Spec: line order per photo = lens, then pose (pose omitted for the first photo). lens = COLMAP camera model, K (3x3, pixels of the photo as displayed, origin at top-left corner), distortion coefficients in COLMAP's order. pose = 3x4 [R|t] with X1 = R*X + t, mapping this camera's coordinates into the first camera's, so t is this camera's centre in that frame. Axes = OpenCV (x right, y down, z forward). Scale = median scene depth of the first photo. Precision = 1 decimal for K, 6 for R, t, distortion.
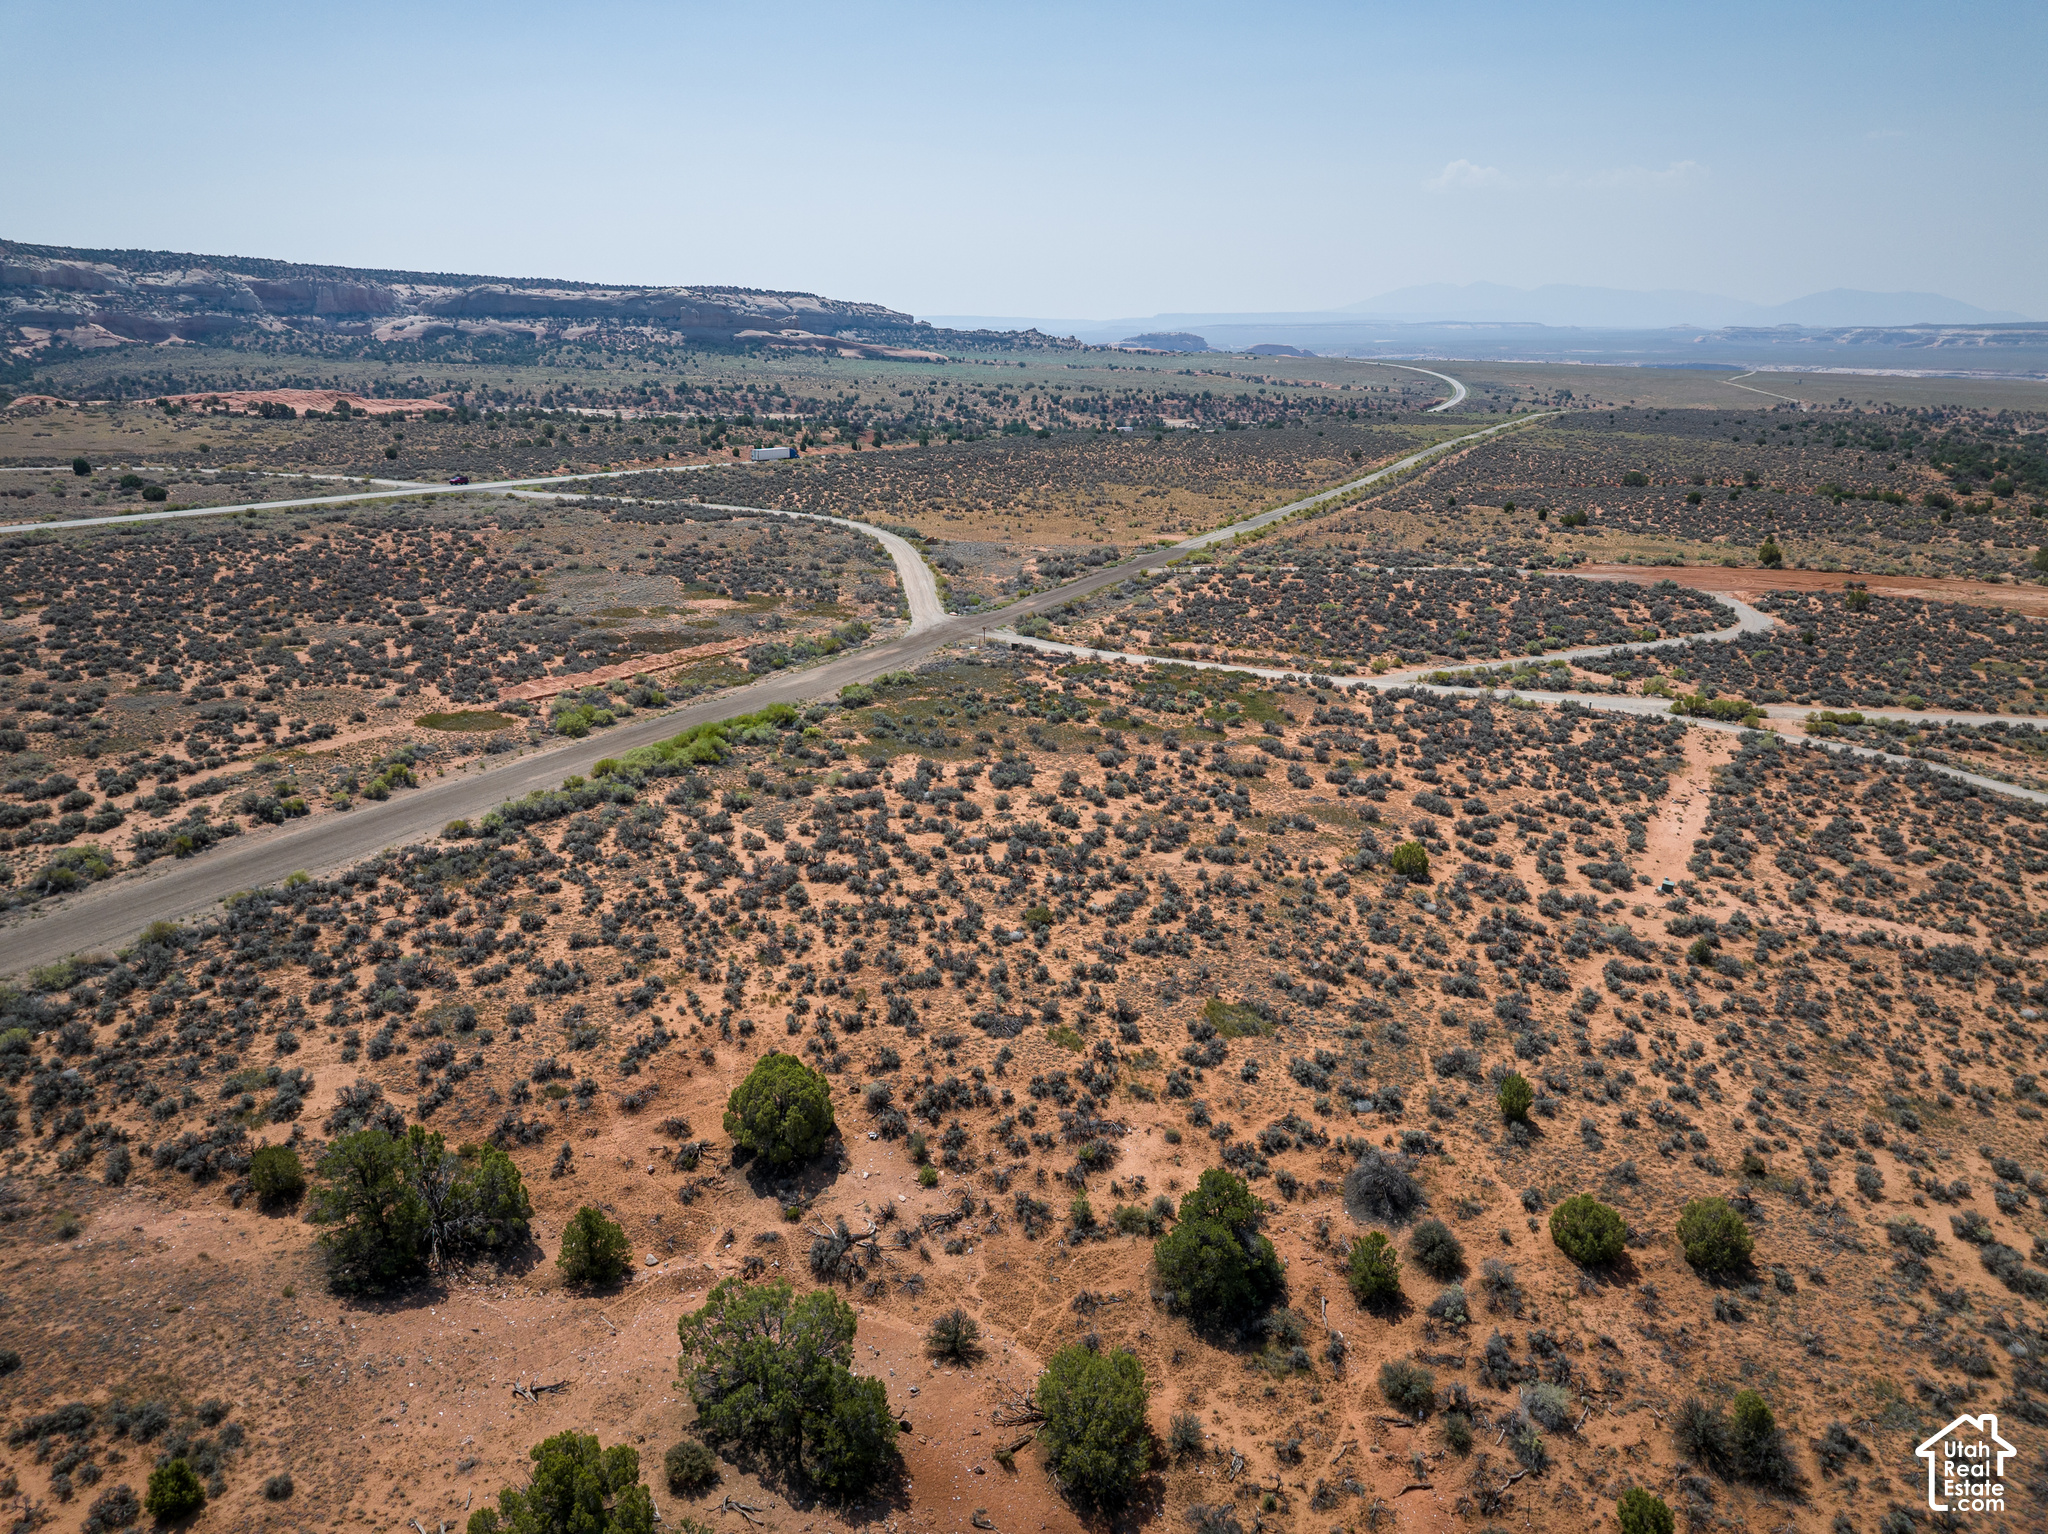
lens RADIAL K [[1448.7, 0, 1019.4], [0, 1448.7, 753.6], [0, 0, 1]] dist [-0.040599, 0.005128]
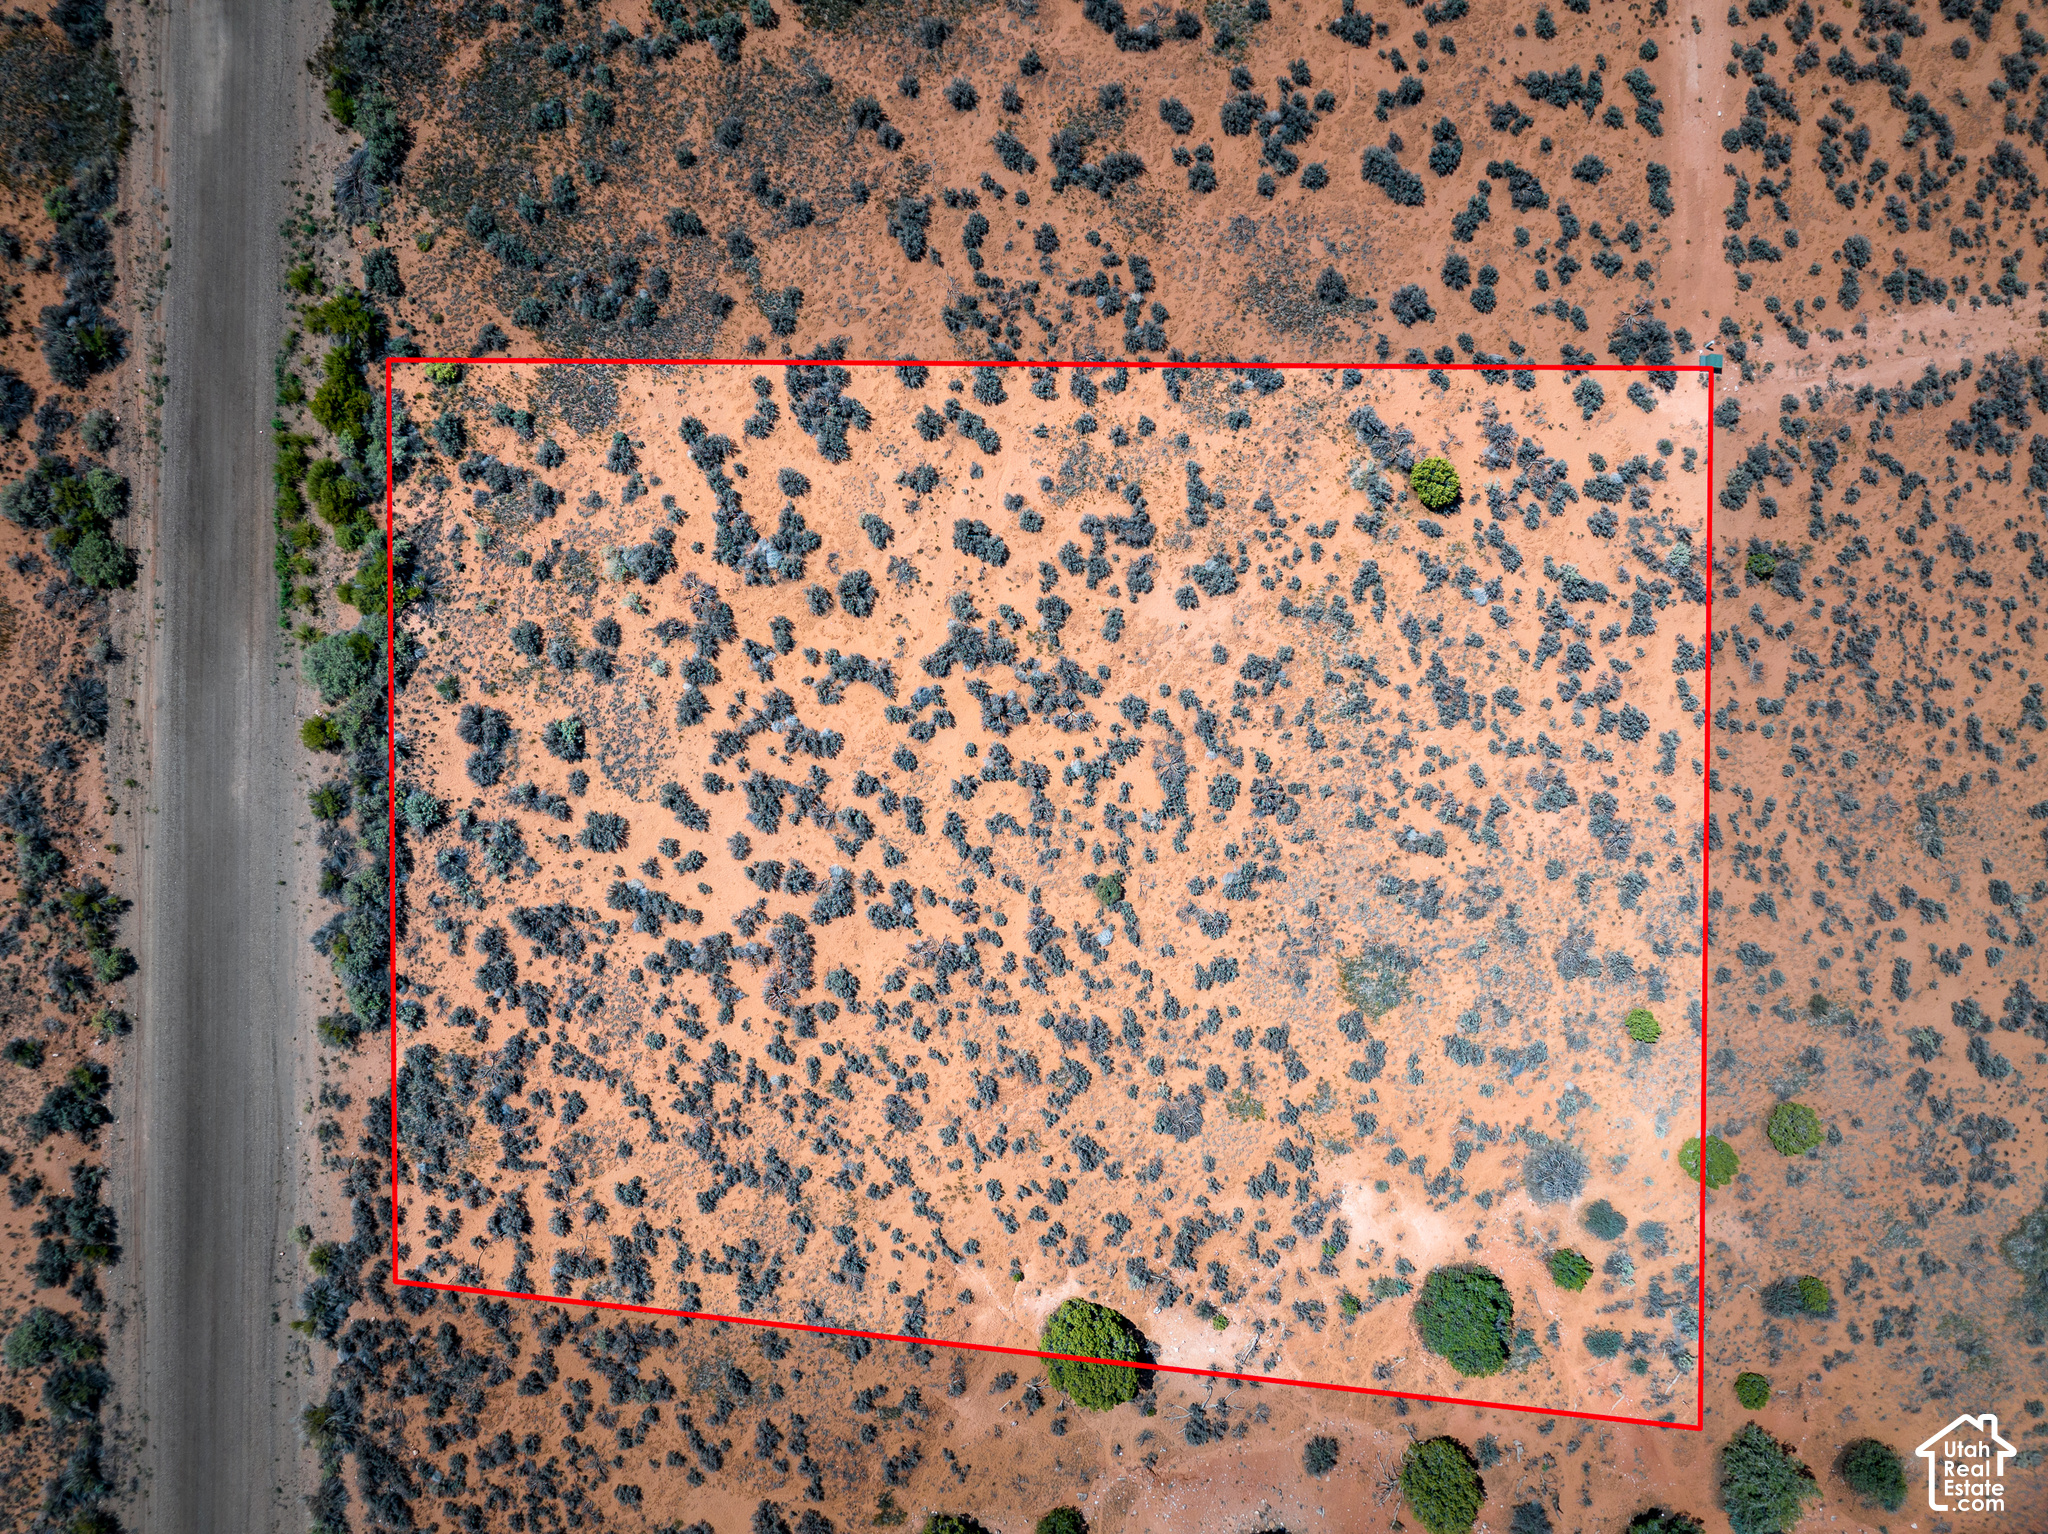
lens RADIAL K [[1448.7, 0, 1019.4], [0, 1448.7, 753.6], [0, 0, 1]] dist [-0.040599, 0.005128]
pose [[0.892676, -0.450630, 0.007924, -0.005395], [0.120089, 0.254762, 0.959518, -0.696232], [-0.434406, -0.855587, 0.281536, 0.778583]]
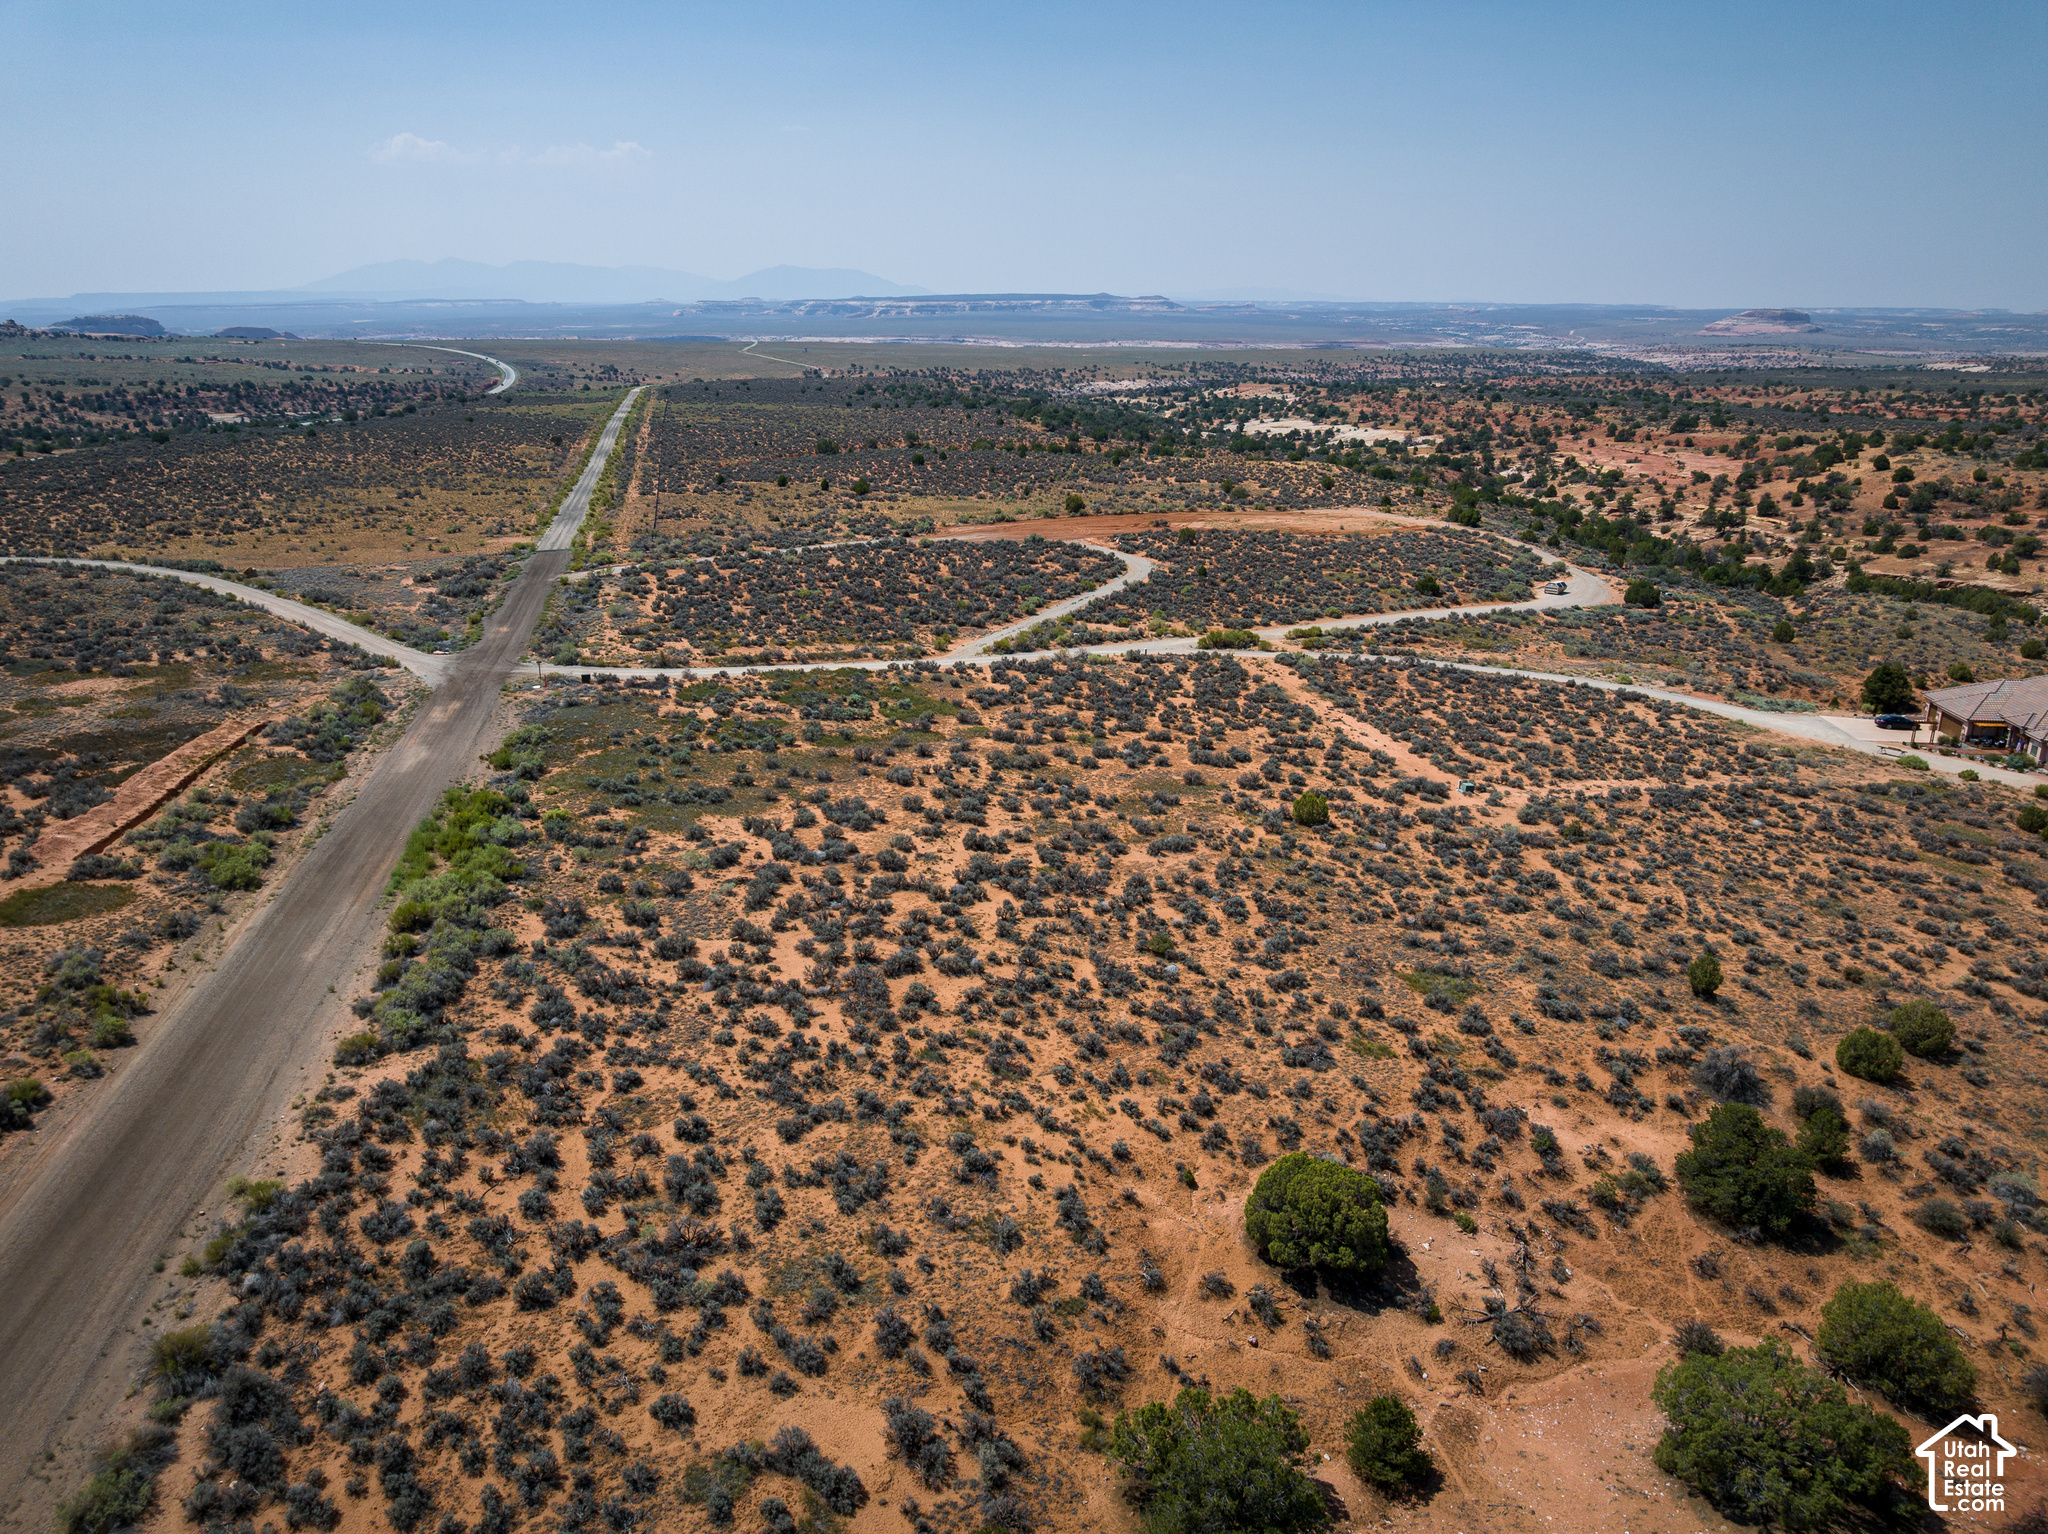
lens RADIAL K [[1448.7, 0, 1019.4], [0, 1448.7, 753.6], [0, 0, 1]] dist [-0.040599, 0.005128]
pose [[0.791316, -0.178626, 0.584732, -0.531357], [0.169853, 0.982951, 0.070412, -0.081044], [-0.587340, 0.043600, 0.808165, 0.276040]]
